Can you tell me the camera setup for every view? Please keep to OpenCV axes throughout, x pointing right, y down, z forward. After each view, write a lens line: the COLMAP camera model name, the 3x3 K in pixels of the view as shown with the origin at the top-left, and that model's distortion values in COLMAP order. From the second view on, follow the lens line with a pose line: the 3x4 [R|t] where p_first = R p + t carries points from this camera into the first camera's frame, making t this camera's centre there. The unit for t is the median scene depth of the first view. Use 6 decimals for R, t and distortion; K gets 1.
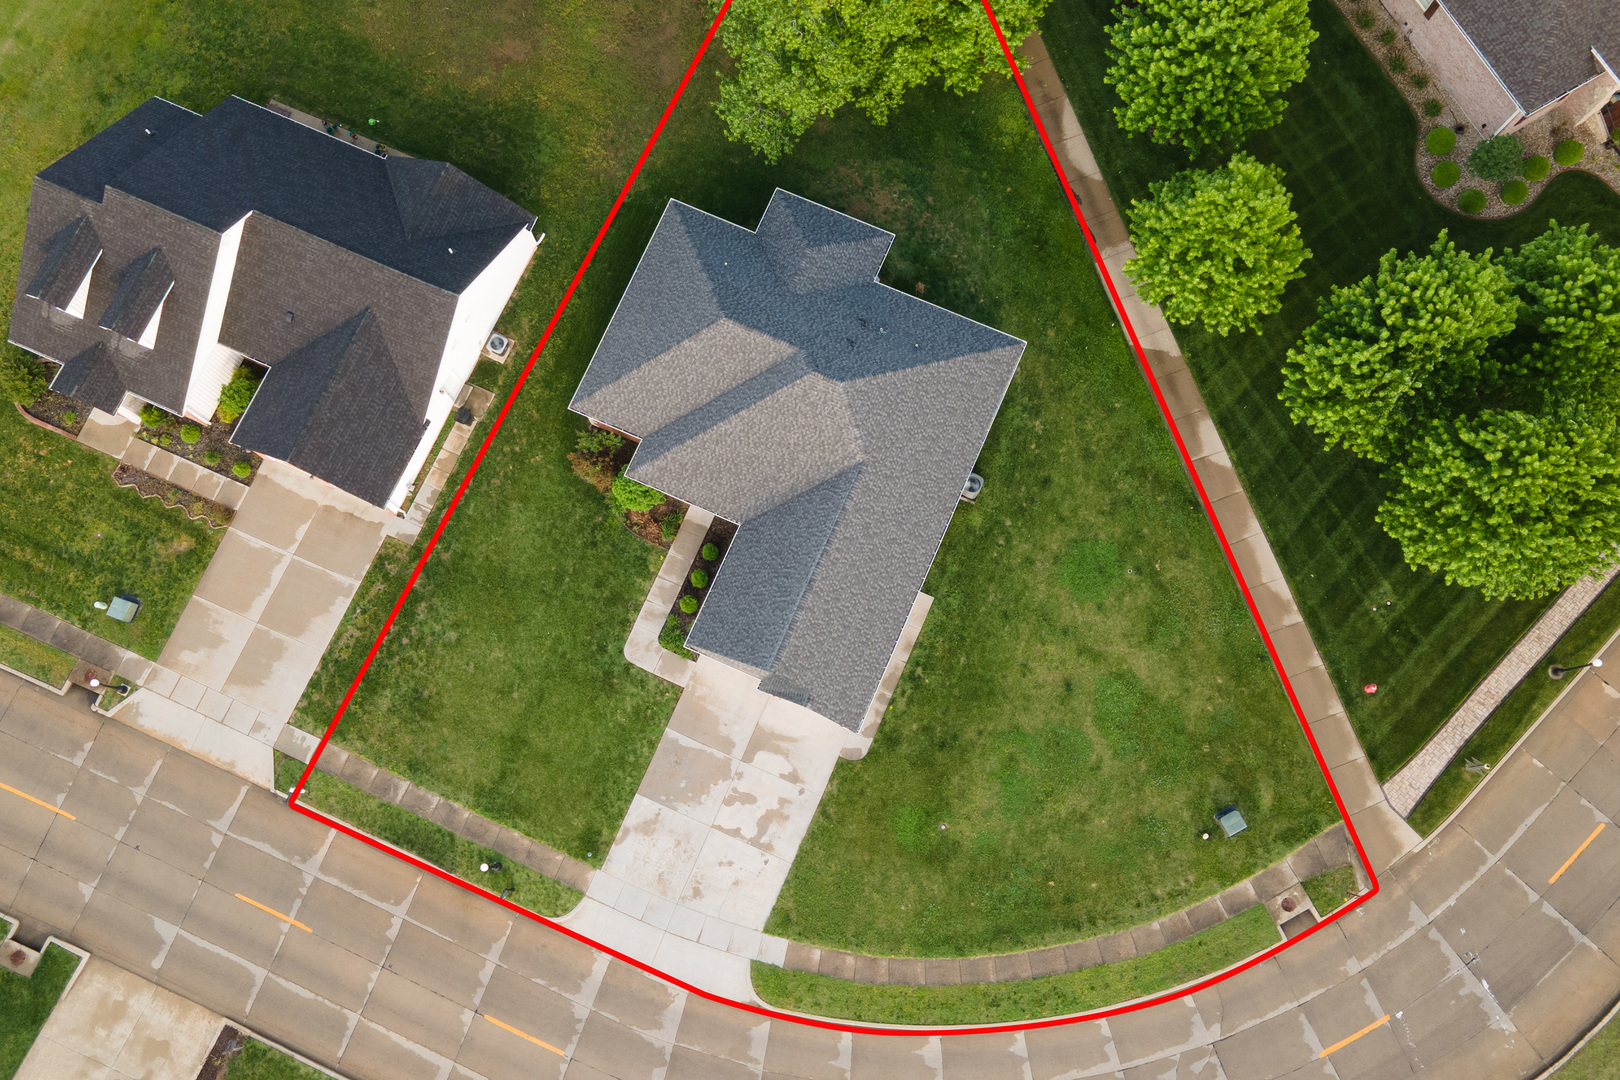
lens RADIAL K [[1375.4, 0, 809.3], [0, 1375.4, 540.8], [0, 0, 1]] dist [0.010719, 0.037759]
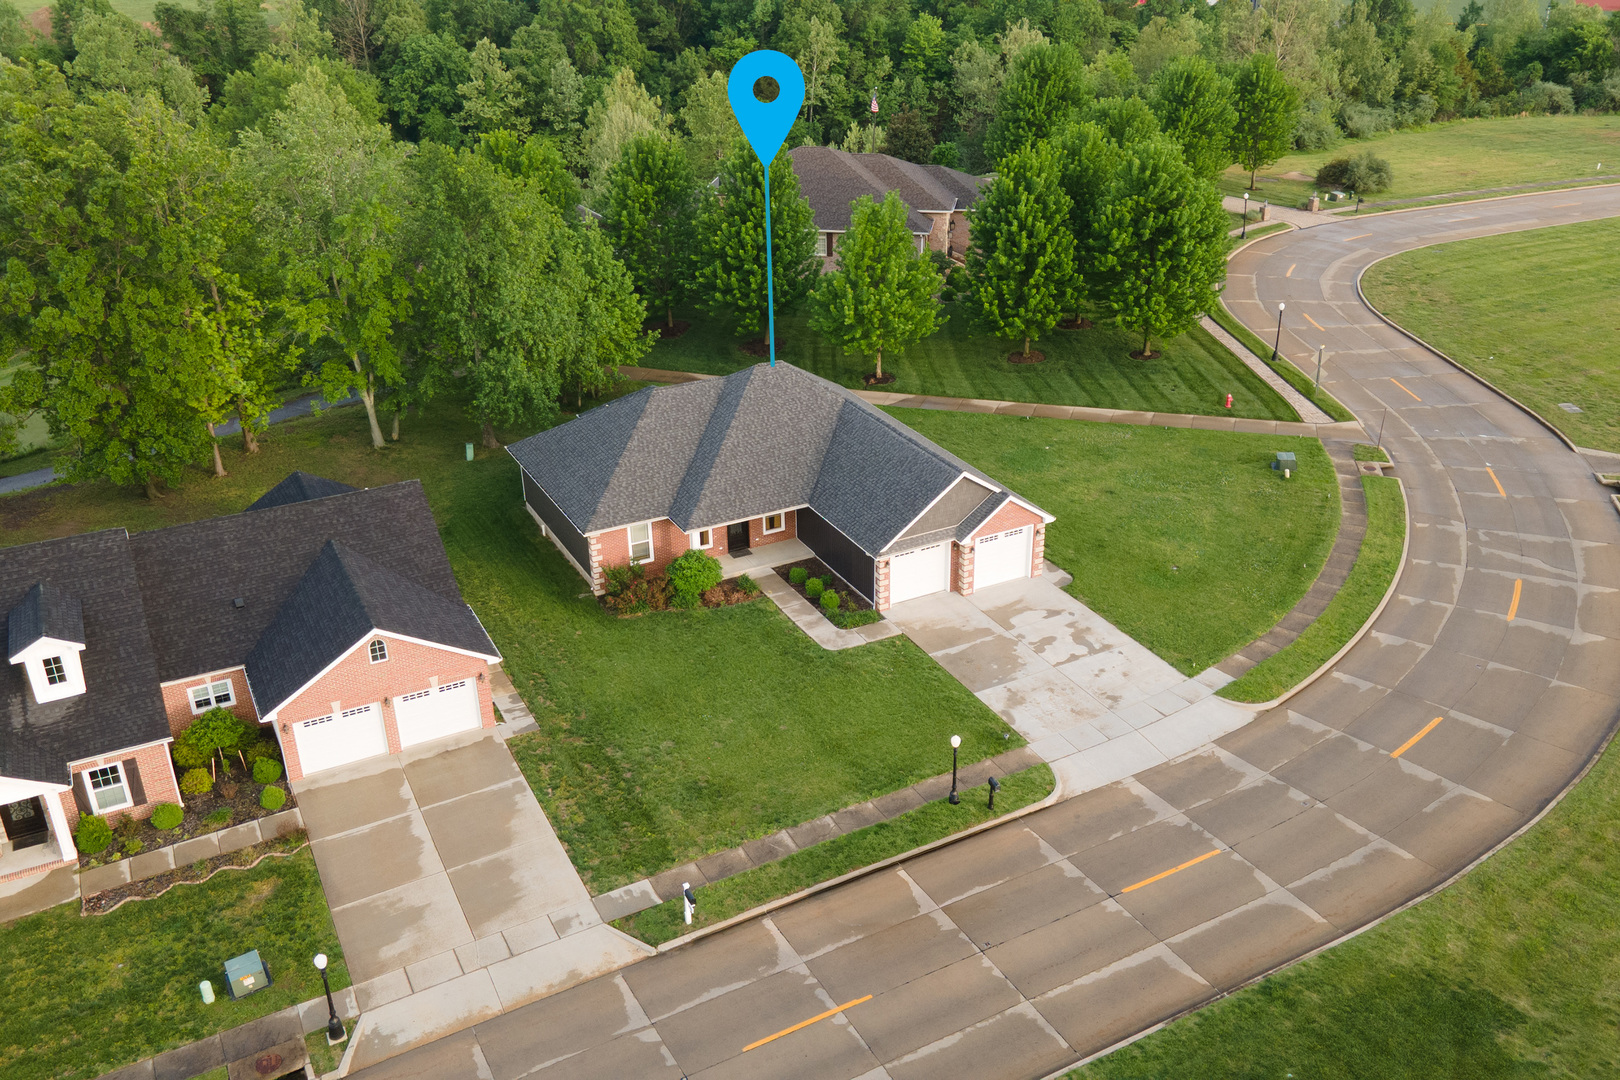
lens RADIAL K [[1375.4, 0, 815.1], [0, 1375.4, 534.3], [0, 0, 1]] dist [0.010719, 0.037759]
pose [[0.627997, -0.317984, 0.710286, -0.746166], [0.752350, 0.481435, -0.449656, 0.438691], [-0.198973, 0.816766, 0.541575, 0.486382]]
